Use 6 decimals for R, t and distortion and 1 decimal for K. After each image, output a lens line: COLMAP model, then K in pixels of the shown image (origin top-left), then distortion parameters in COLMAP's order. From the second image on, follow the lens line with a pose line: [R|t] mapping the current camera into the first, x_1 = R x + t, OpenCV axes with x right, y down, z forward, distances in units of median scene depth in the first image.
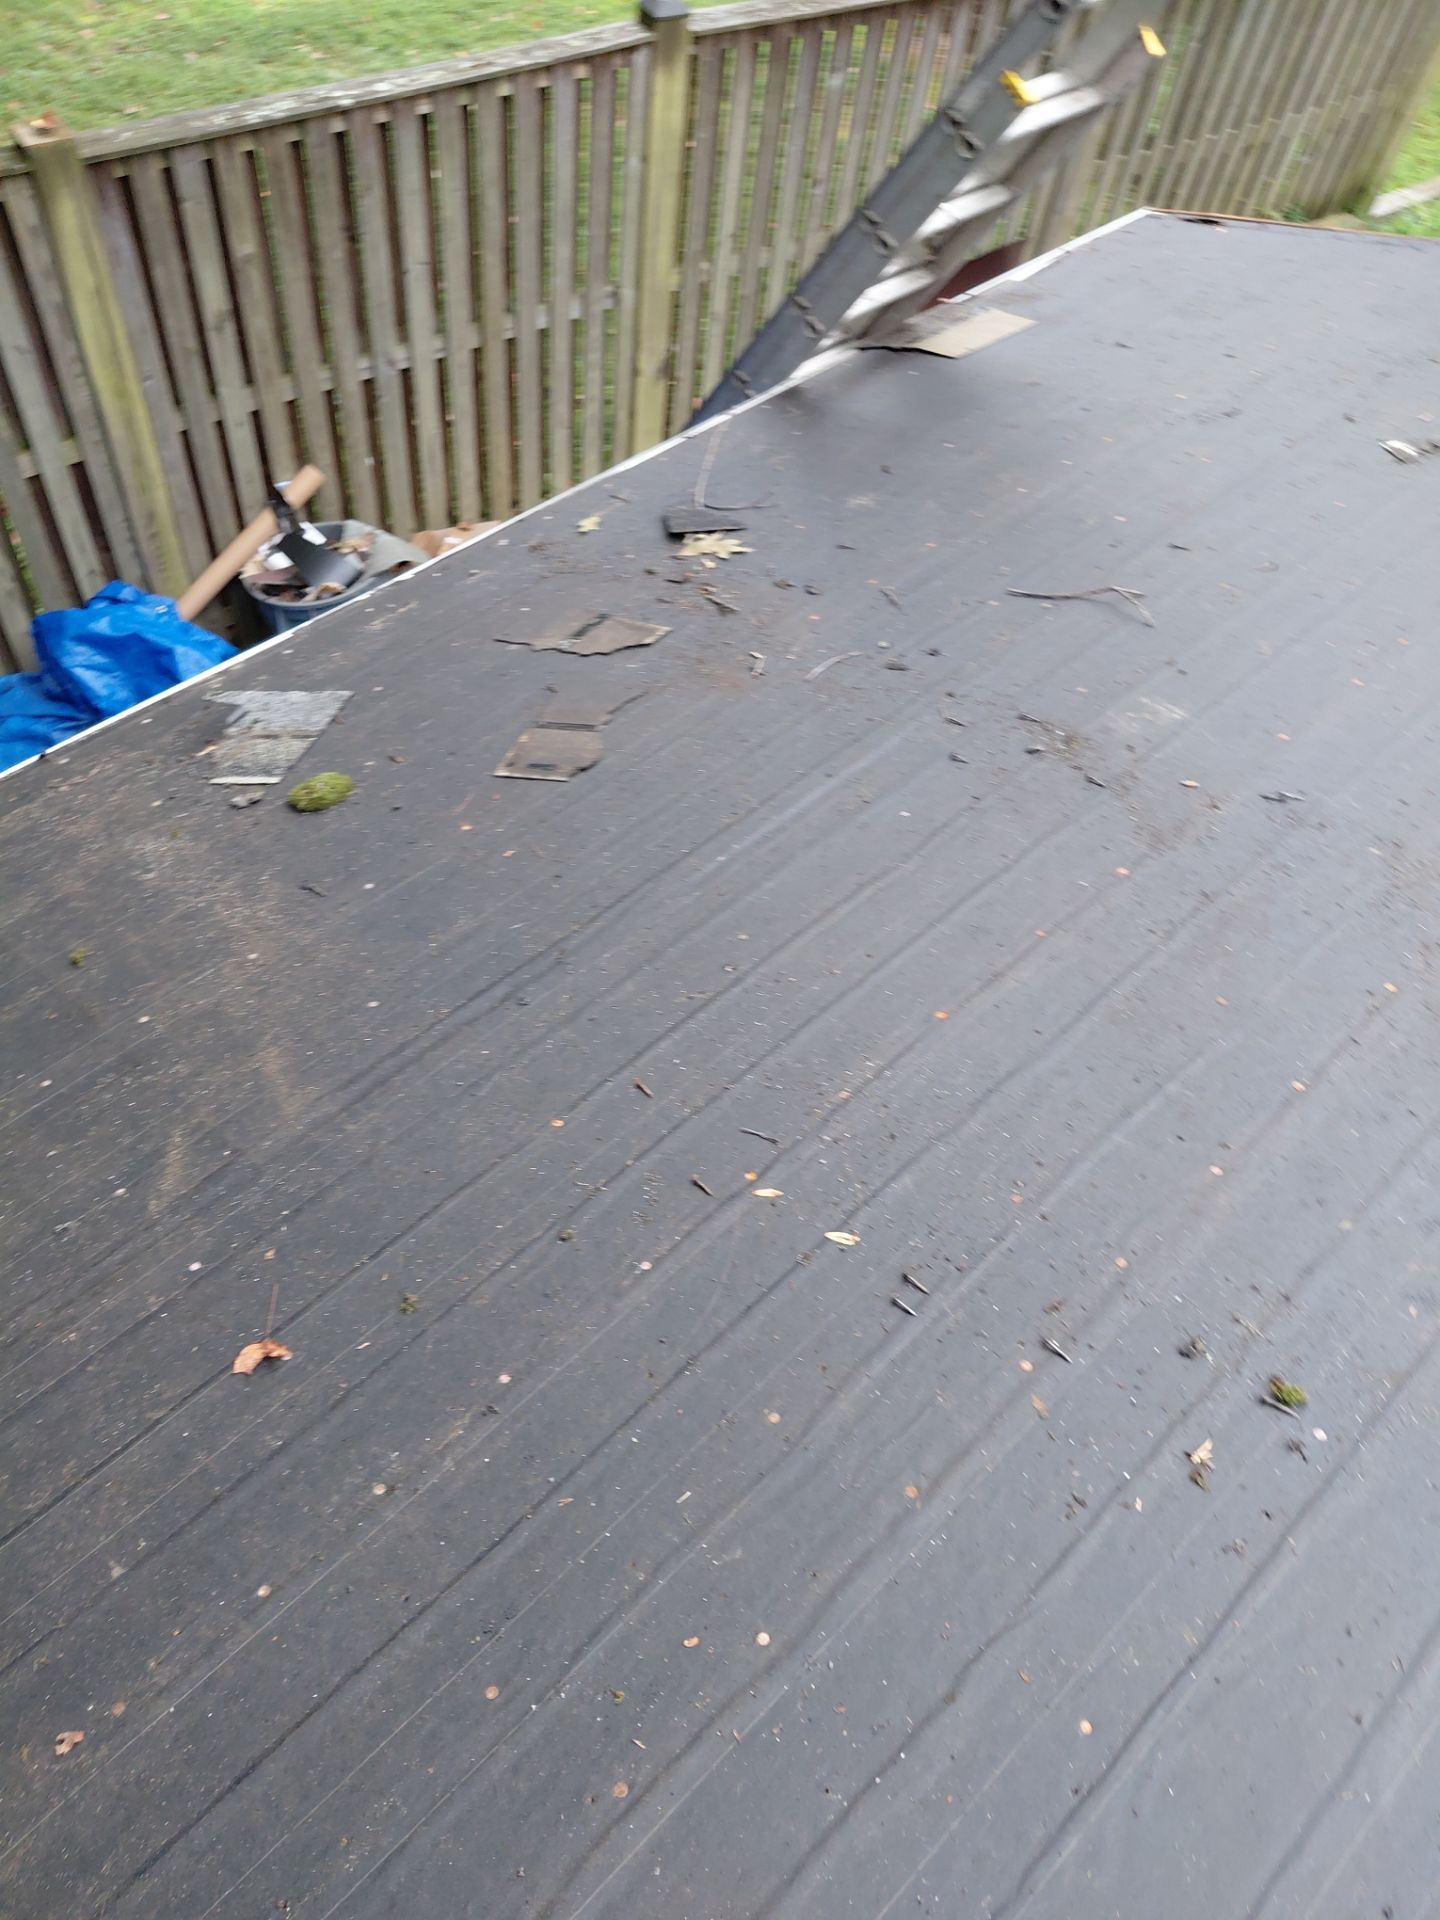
lens RADIAL K [[1400.0, 0, 652.4], [0, 1400.0, 981.9], [0, 0, 1]] dist [0.008154, -0.046142]
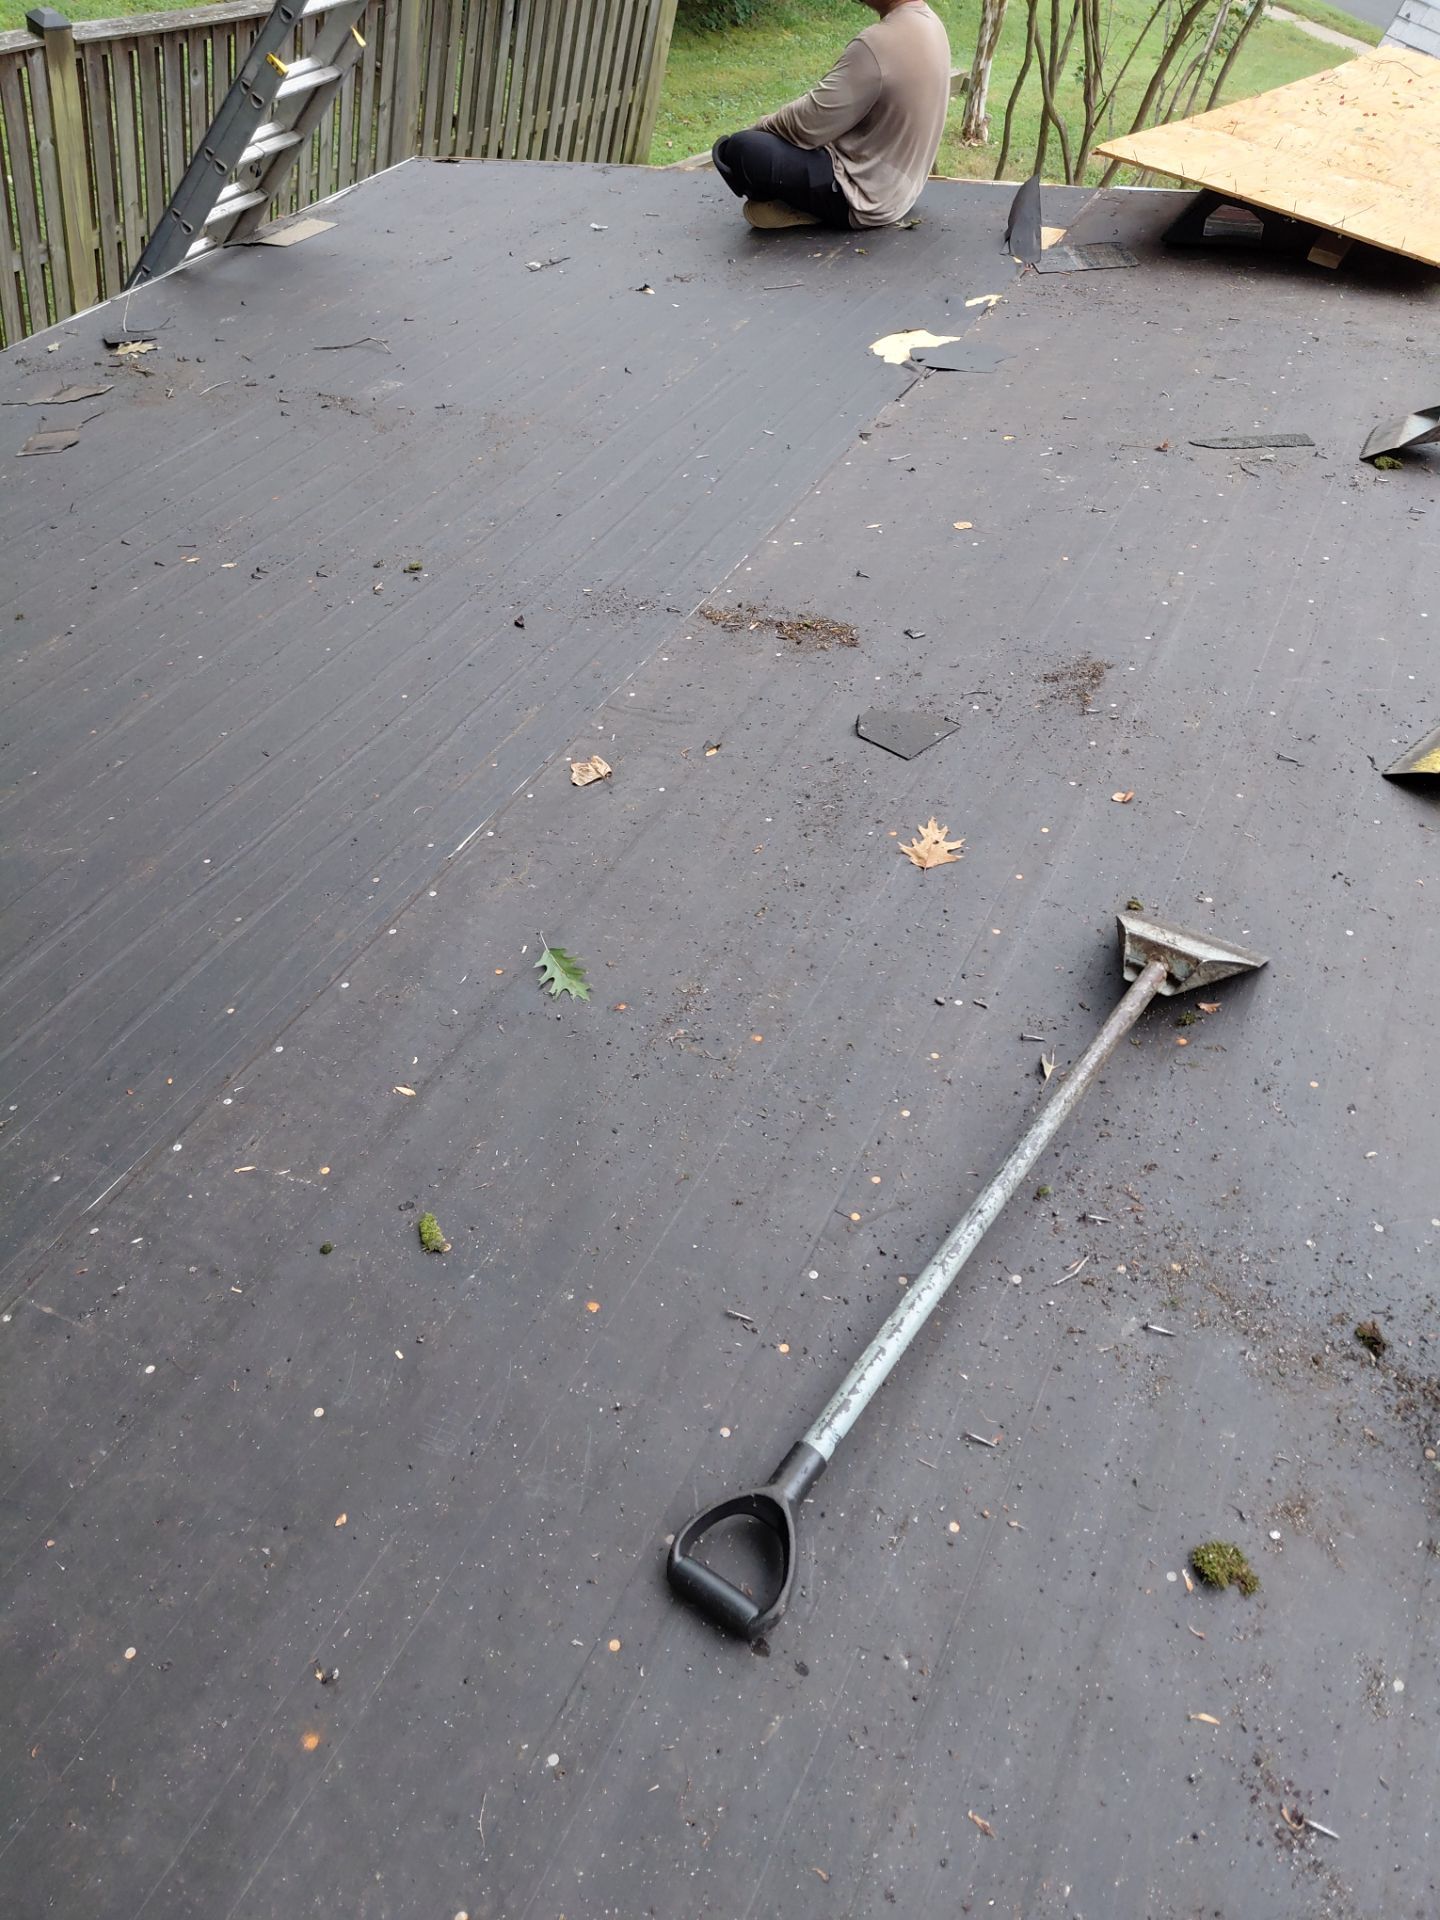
lens RADIAL K [[1400.0, 0, 700.8], [0, 1400.0, 1008.2], [0, 0, 1]] dist [0.008154, -0.046142]
pose [[0.931455, -0.186297, 0.312545, 0.004910], [0.187054, 0.981955, 0.027846, 0.486162], [-0.312093, 0.032525, 0.949495, -0.659339]]
